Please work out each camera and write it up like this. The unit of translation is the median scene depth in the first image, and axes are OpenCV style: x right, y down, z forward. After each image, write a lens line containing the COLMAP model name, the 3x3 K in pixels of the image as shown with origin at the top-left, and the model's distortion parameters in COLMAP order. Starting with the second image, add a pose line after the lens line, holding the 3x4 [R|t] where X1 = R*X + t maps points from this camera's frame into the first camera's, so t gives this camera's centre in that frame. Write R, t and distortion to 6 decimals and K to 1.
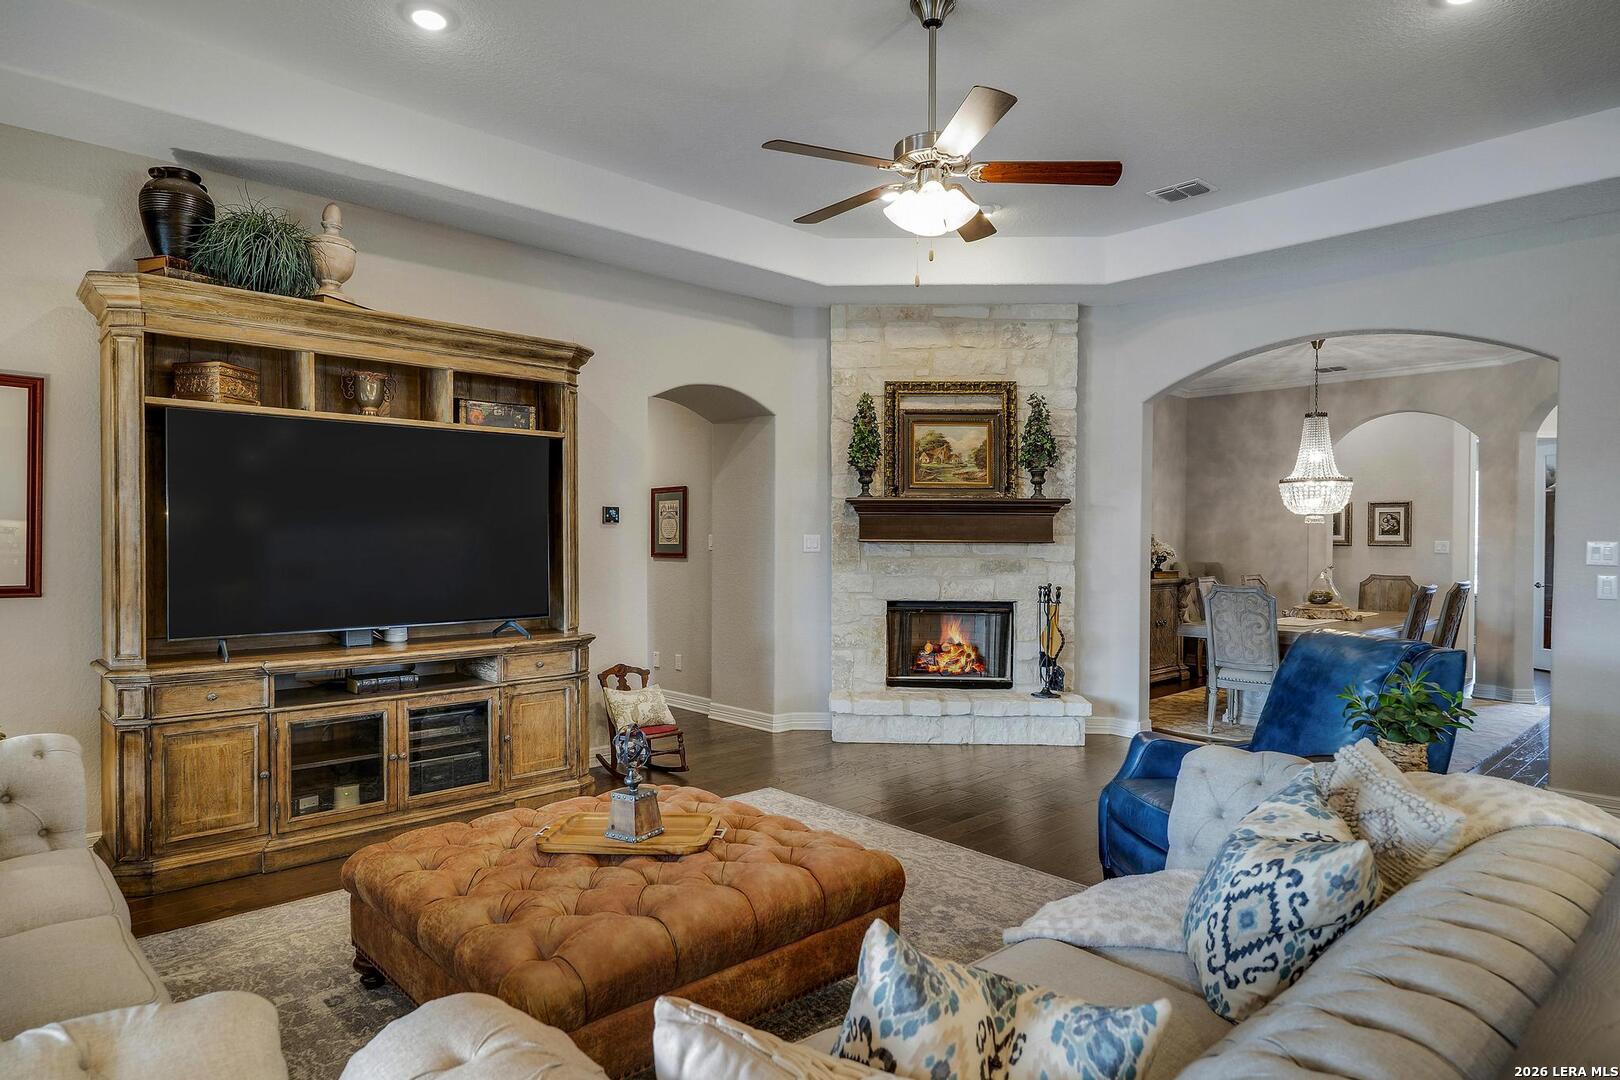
lens RADIAL K [[844.8, 0, 806.9], [0, 844.8, 549.4], [0, 0, 1]] dist [-0.000713, -0.000270]
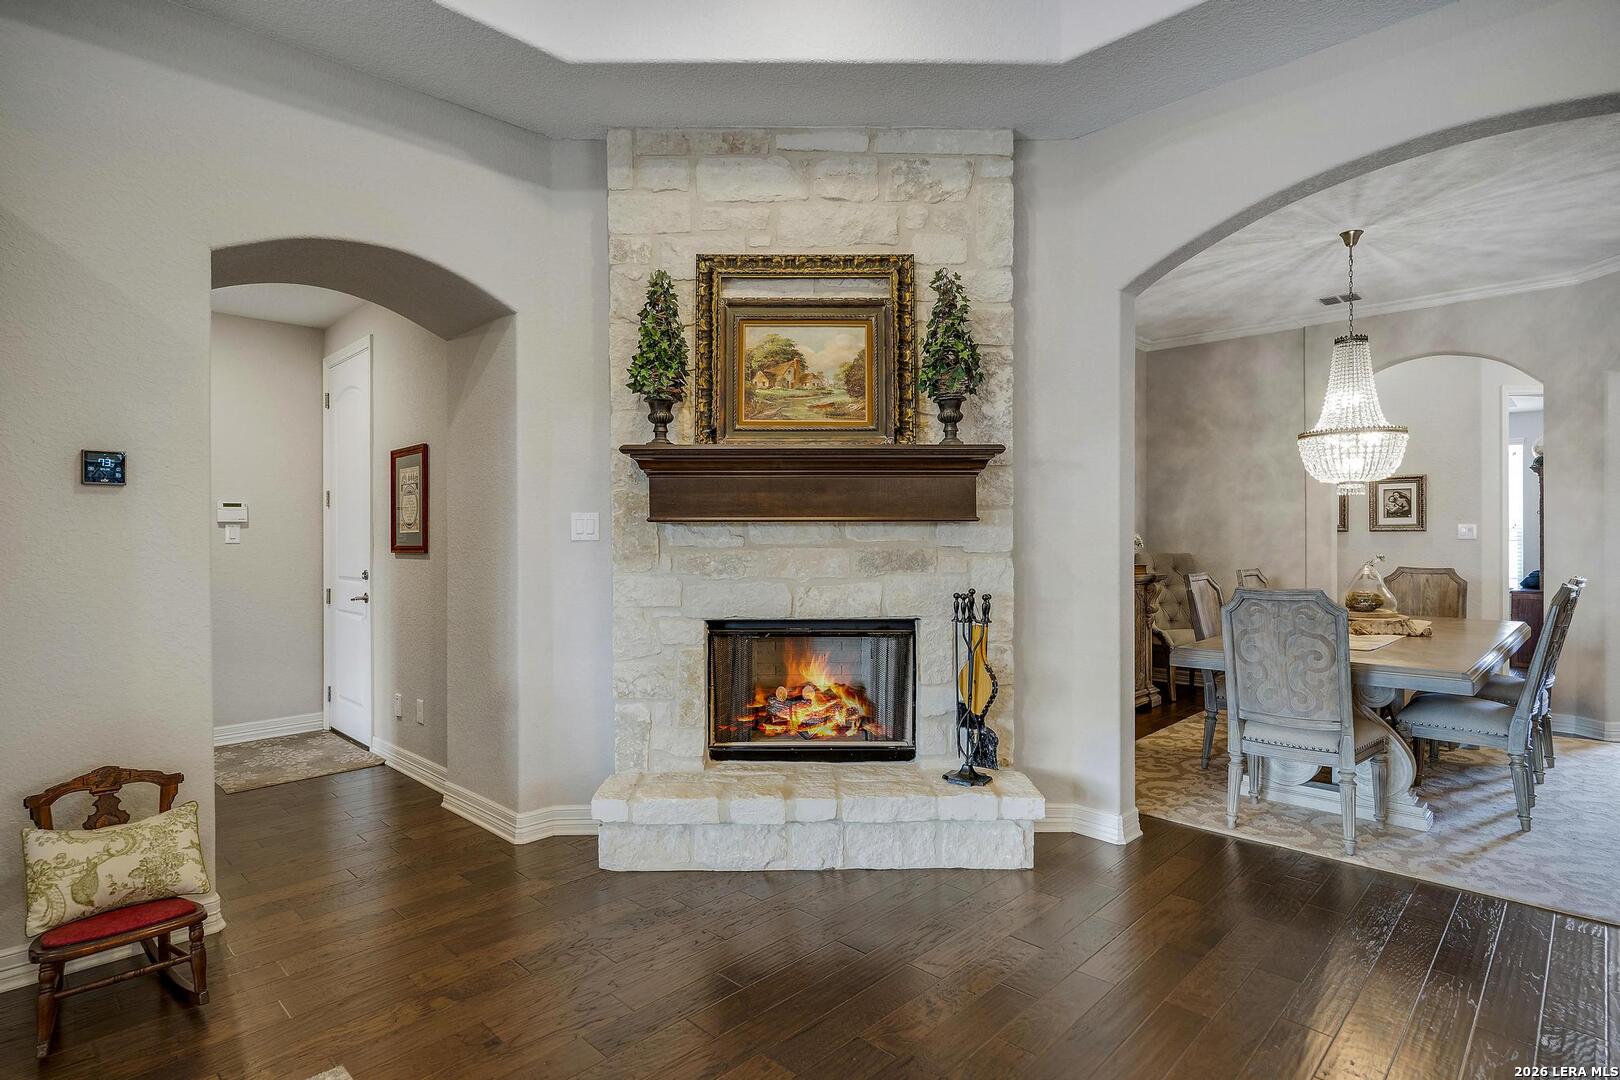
lens RADIAL K [[820.9, 0, 785.1], [0, 820.9, 537.3], [0, 0, 1]] dist [0.000159, 0.000302]
pose [[0.999187, -0.008451, 0.039418, 0.130589], [0.008868, 0.999906, -0.010416, 0.008407], [-0.039326, 0.010757, 0.999169, 0.417813]]
